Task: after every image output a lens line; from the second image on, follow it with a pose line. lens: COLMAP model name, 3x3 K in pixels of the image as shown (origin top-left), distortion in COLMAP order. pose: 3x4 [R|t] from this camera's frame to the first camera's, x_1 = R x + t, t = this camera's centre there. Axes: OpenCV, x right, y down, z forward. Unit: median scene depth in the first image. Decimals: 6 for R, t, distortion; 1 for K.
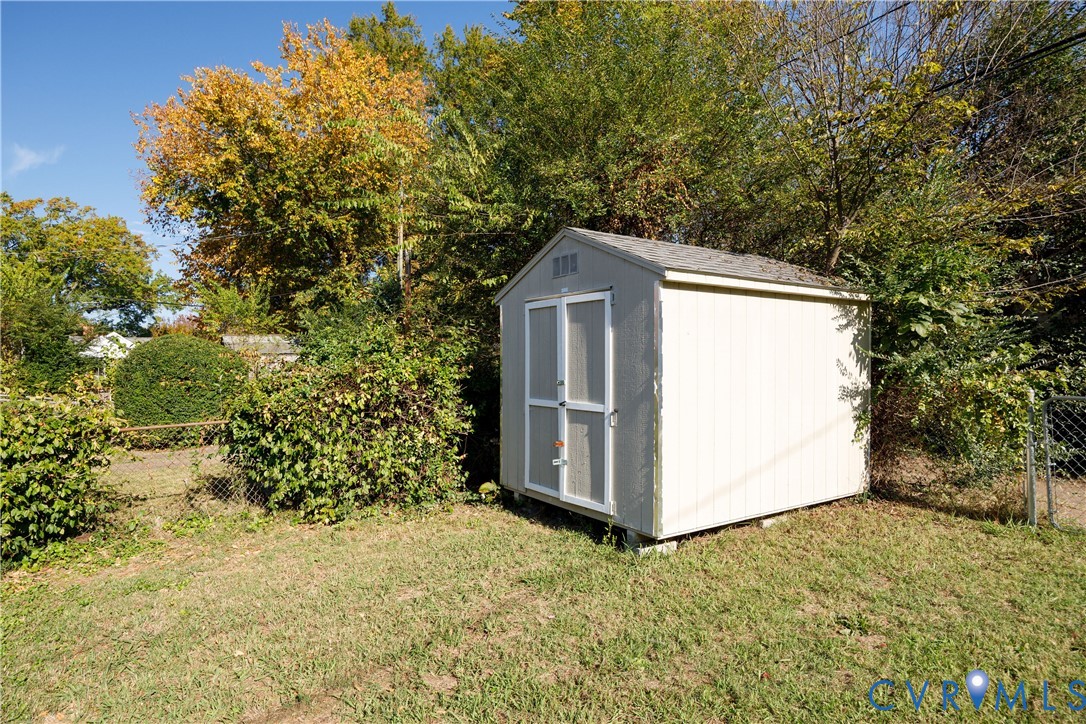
lens RADIAL K [[597.8, 0, 544.5], [0, 597.8, 352.4], [0, 0, 1]] dist [-0.003267, -0.000076]
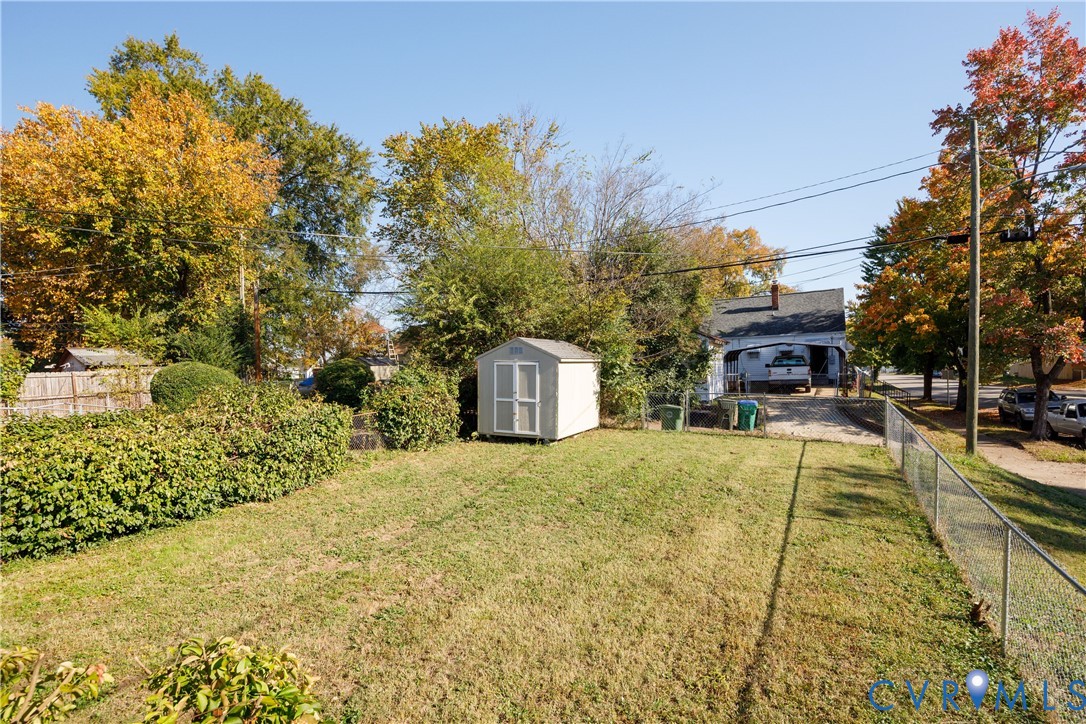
lens RADIAL K [[501.5, 0, 542.7], [0, 501.5, 366.4], [0, 0, 1]] dist [0.014749, 0.000467]
pose [[0.869900, -0.002731, 0.493221, -1.022624], [-0.011404, 0.999606, 0.025647, -0.133112], [-0.493097, -0.027934, 0.869526, -1.118105]]
